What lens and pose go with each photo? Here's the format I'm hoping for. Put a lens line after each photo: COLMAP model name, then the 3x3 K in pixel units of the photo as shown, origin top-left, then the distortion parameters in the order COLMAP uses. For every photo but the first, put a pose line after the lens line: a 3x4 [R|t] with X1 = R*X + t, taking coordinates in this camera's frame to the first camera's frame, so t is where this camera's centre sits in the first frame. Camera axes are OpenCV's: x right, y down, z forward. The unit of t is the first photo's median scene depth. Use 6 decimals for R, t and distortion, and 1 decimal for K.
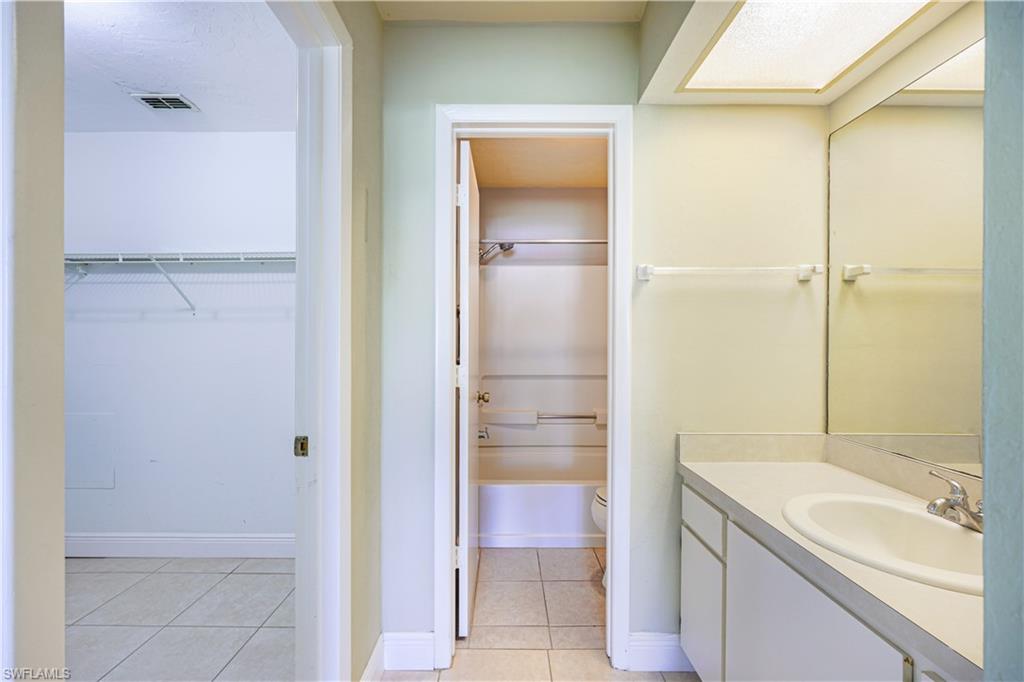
lens RADIAL K [[412.9, 0, 503.6], [0, 412.9, 343.0], [0, 0, 1]] dist [0.001732, -0.000310]
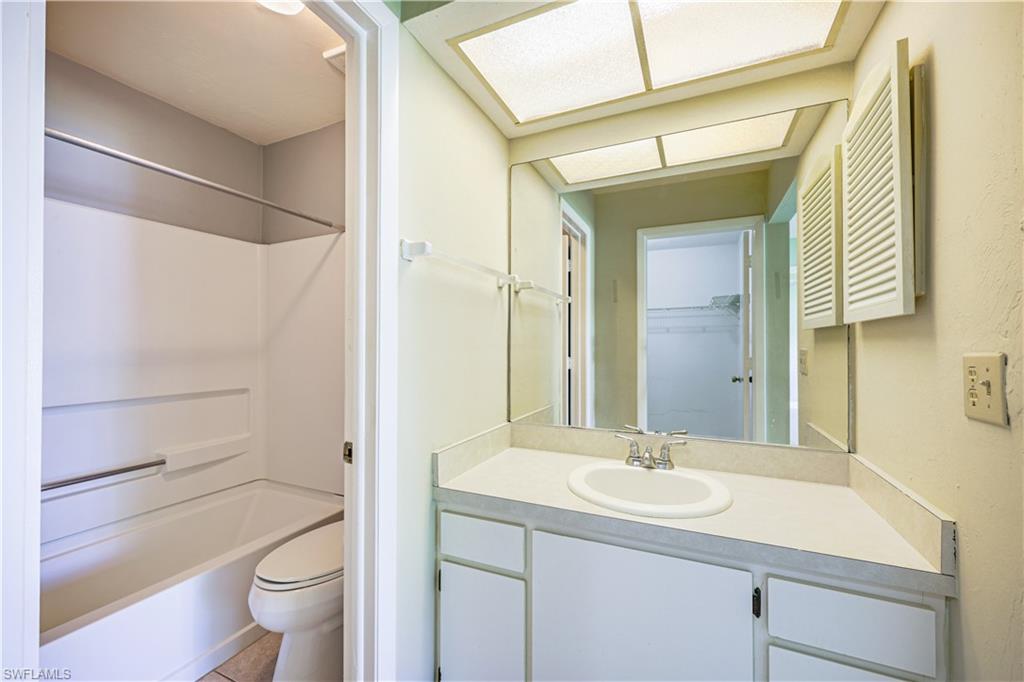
lens RADIAL K [[412.9, 0, 514.4], [0, 412.9, 344.5], [0, 0, 1]] dist [0.001732, -0.000310]
pose [[0.425823, 0.000178, 0.904806, -0.260832], [0.003818, 0.999991, -0.001994, 0.003758], [-0.904798, 0.004304, 0.425819, 0.494896]]
